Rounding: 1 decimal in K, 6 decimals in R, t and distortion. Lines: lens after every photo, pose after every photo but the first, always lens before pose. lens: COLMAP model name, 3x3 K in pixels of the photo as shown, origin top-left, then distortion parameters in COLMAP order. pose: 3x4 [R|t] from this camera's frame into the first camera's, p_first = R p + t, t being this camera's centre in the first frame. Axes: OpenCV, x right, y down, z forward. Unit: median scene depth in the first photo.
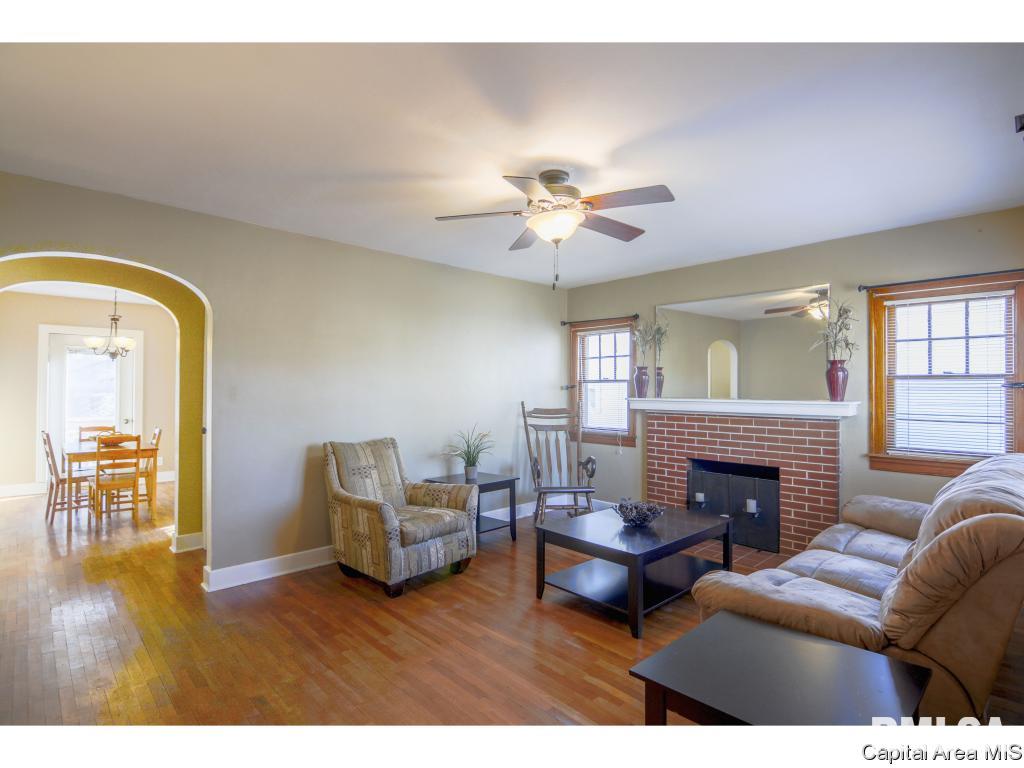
lens RADIAL K [[529.5, 0, 520.9], [0, 529.5, 380.7], [0, 0, 1]] dist [-0.009602, 0.000335]
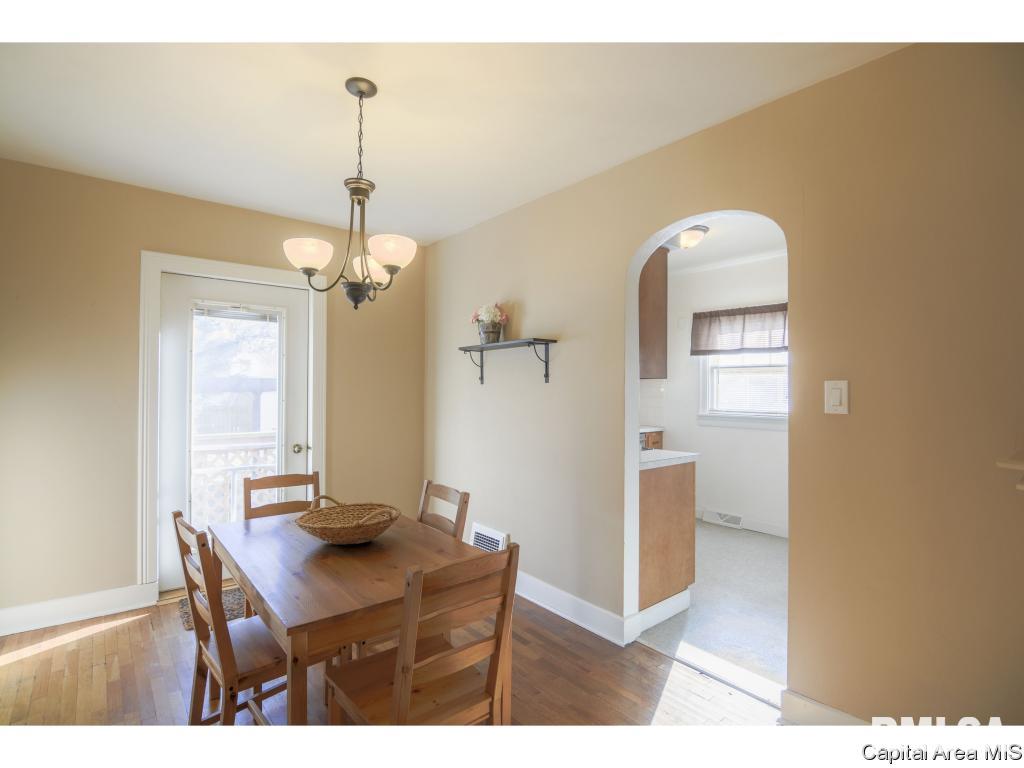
lens RADIAL K [[501.3, 0, 509.3], [0, 501.3, 385.0], [0, 0, 1]] dist [0.001009, -0.000284]
pose [[0.997218, -0.001249, -0.074525, -0.544252], [0.002101, 0.999933, 0.011358, 0.009011], [0.074505, -0.011483, 0.997154, 0.562529]]
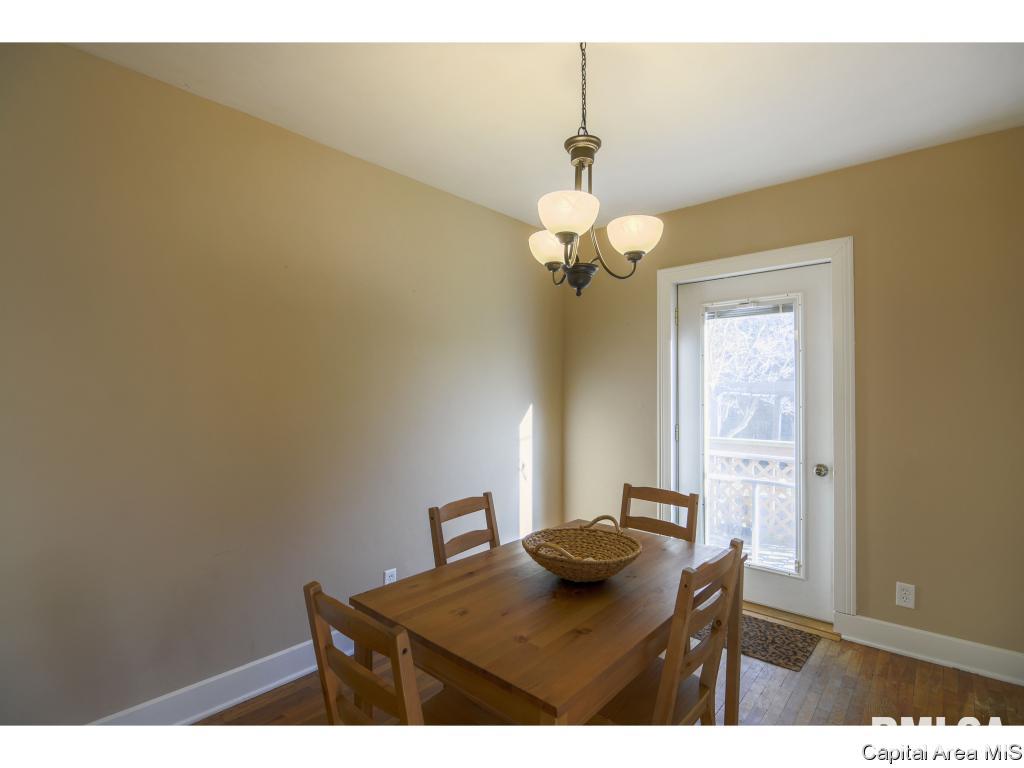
lens RADIAL K [[501.3, 0, 517.8], [0, 501.3, 389.9], [0, 0, 1]] dist [0.001009, -0.000284]
pose [[0.095998, -0.009742, -0.995334, -0.418422], [0.021192, 0.999745, -0.007741, 0.014534], [0.995156, -0.020350, 0.096180, 0.793180]]
